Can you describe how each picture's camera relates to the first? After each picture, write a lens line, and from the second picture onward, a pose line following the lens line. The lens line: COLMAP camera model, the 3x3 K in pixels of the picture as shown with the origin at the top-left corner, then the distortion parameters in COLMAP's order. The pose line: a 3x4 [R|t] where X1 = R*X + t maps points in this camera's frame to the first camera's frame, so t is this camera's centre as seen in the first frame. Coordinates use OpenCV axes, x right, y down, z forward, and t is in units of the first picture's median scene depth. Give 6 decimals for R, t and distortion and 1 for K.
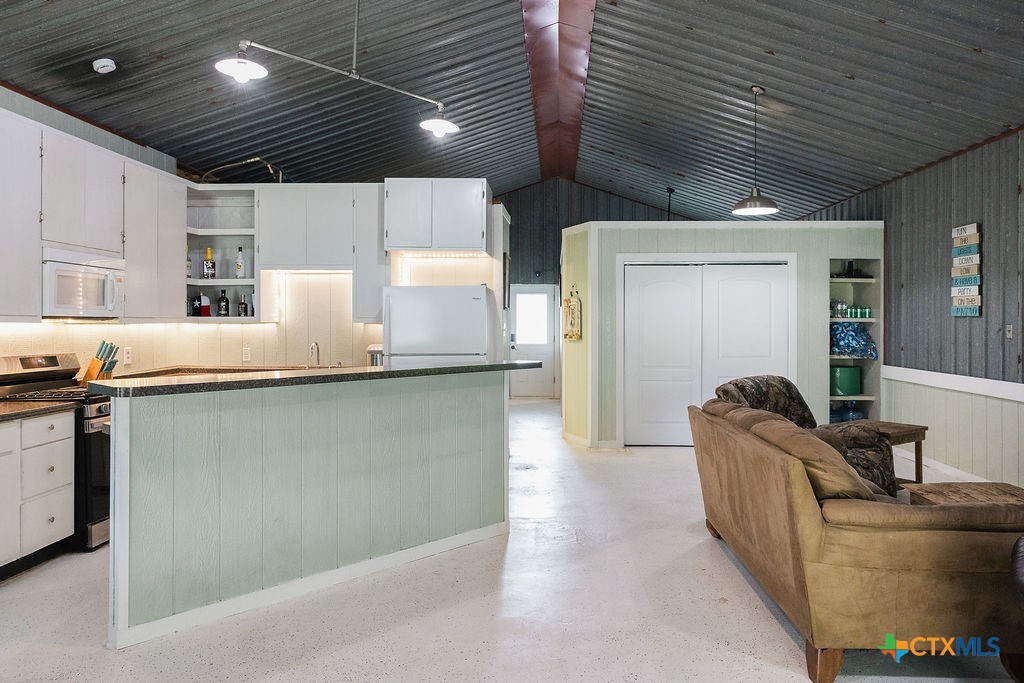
lens RADIAL K [[719.9, 0, 529.1], [0, 719.9, 326.6], [0, 0, 1]] dist [-0.000186, -0.001482]
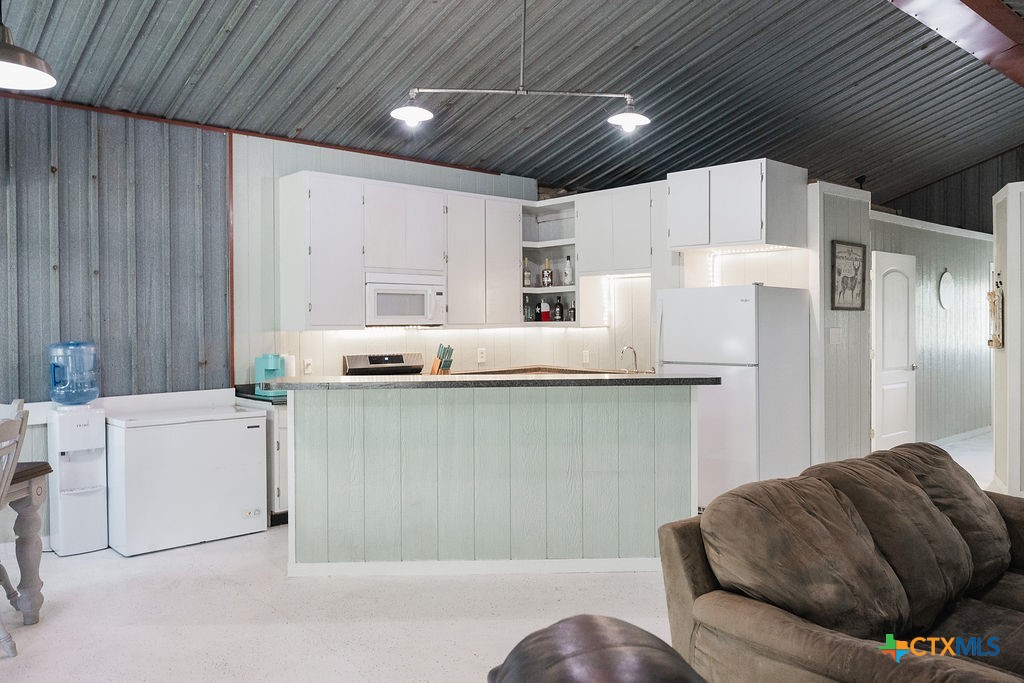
lens RADIAL K [[775.2, 0, 516.1], [0, 775.2, 332.5], [0, 0, 1]] dist [-0.009065, -0.001312]
pose [[0.699755, 0.005786, -0.714359, 0.361826], [0.004819, 0.999906, 0.012820, -0.012351], [0.714366, -0.012413, 0.699662, 0.140616]]
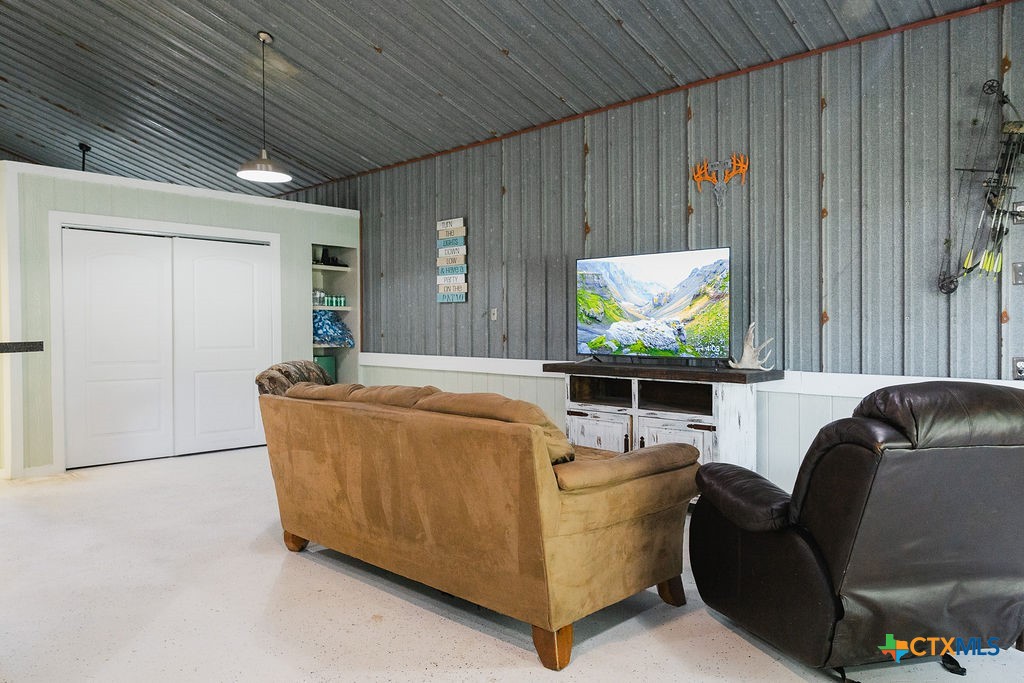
lens RADIAL K [[705.8, 0, 536.7], [0, 705.8, 342.5], [0, 0, 1]] dist [0.000061, 0.000219]
pose [[0.657702, -0.016260, 0.753102, -0.119221], [0.006261, 0.999850, 0.016119, 0.030081], [-0.753252, -0.005886, 0.657706, 0.187666]]
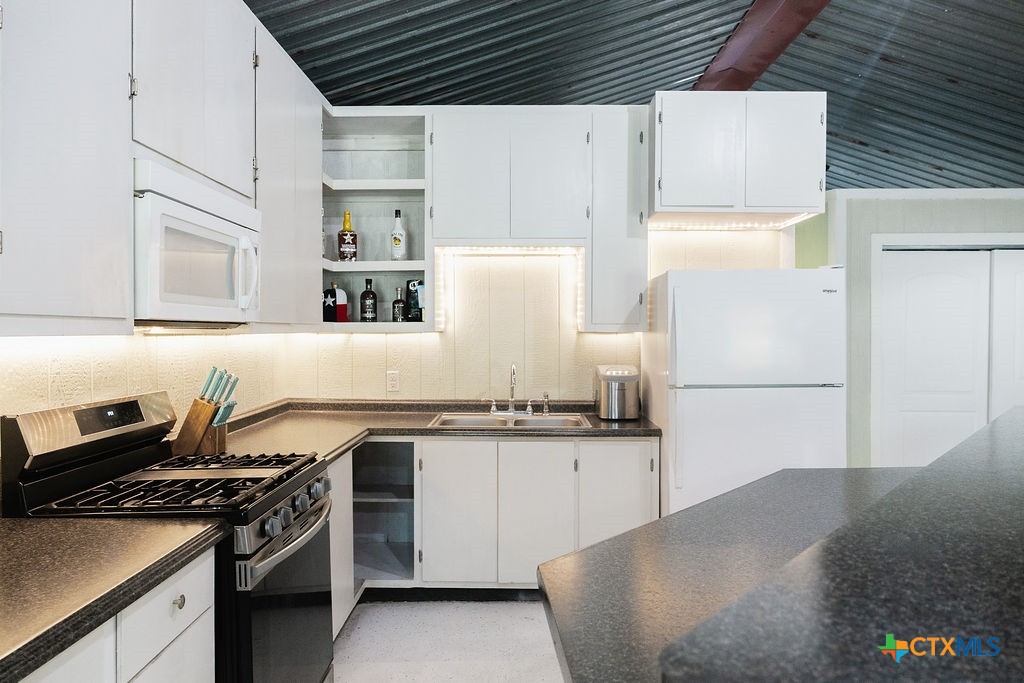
lens RADIAL K [[688.5, 0, 507.3], [0, 688.5, 339.1], [0, 0, 1]] dist [-0.000805, 0.000455]
pose [[0.999775, -0.001019, 0.021183, -0.317800], [0.000835, 0.999962, 0.008700, -0.004327], [-0.021191, -0.008681, 0.999738, 0.401048]]
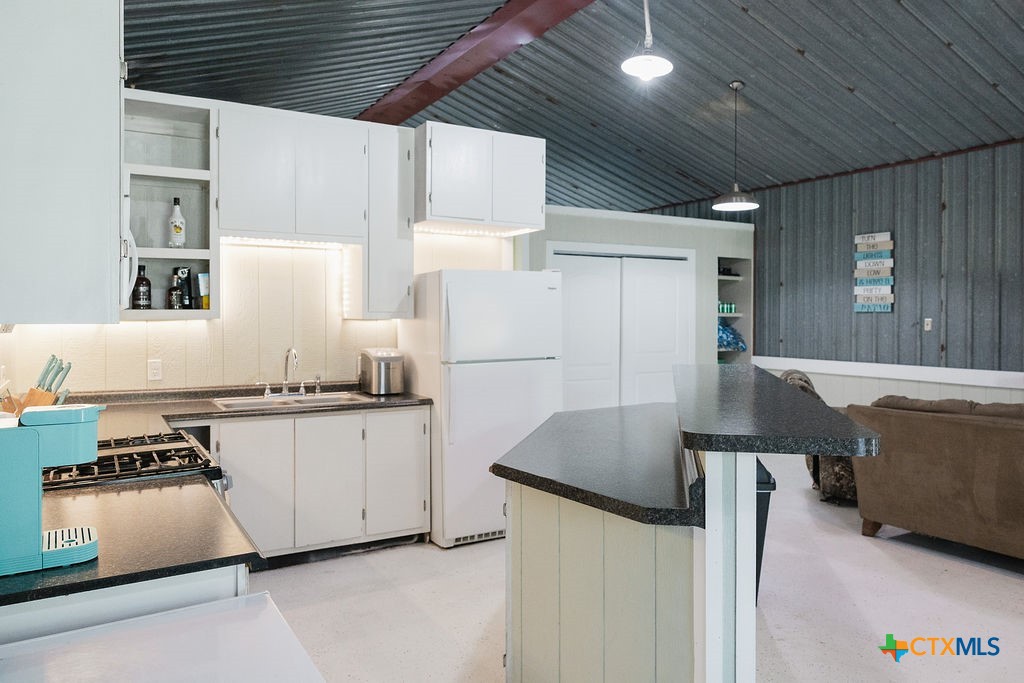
lens RADIAL K [[734.5, 0, 536.2], [0, 734.5, 328.5], [0, 0, 1]] dist [0.004784, -0.004384]
pose [[0.838373, -0.010103, 0.545004, -0.484942], [0.004296, 0.999920, 0.011927, -0.003769], [-0.545080, -0.007658, 0.838349, 0.295109]]
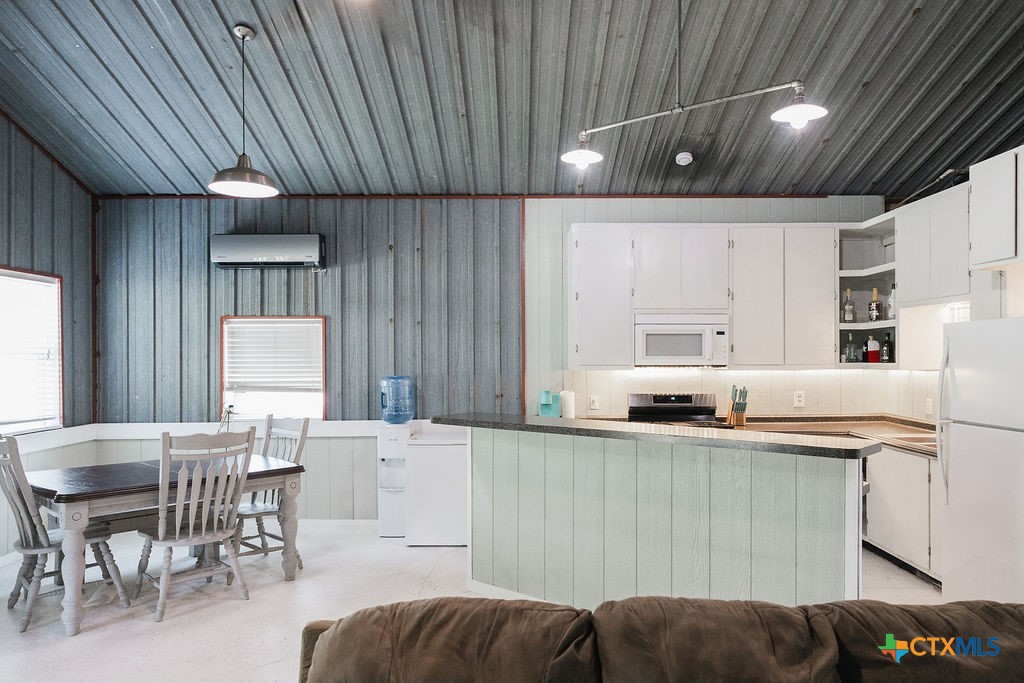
lens RADIAL K [[695.9, 0, 526.6], [0, 695.9, 363.8], [0, 0, 1]] dist [-0.000004, -0.000166]
pose [[0.042069, 0.009711, -0.999068, 0.428710], [-0.000123, 0.999953, 0.009714, -0.020751], [0.999115, -0.000285, 0.042068, 0.511916]]
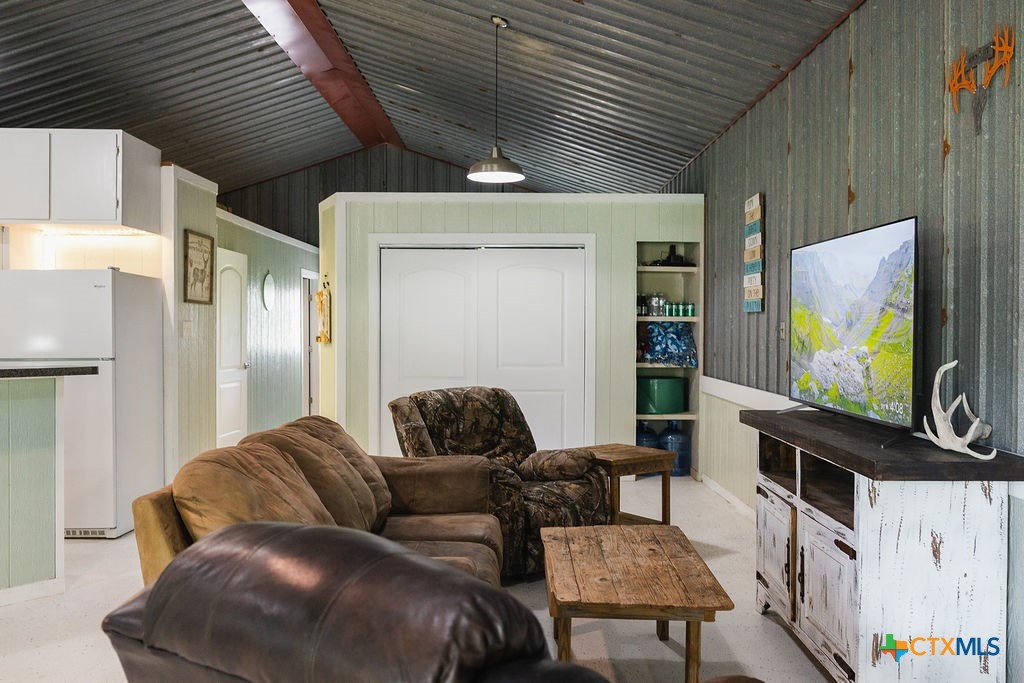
lens RADIAL K [[864.5, 0, 512.0], [0, 864.5, 341.5], [0, 0, 1]] dist [-0.006111, -0.002409]
pose [[0.999403, 0.001741, 0.034516, 0.303394], [-0.002025, 0.999964, 0.008209, 0.010278], [-0.034501, -0.008274, 0.999370, 0.062823]]
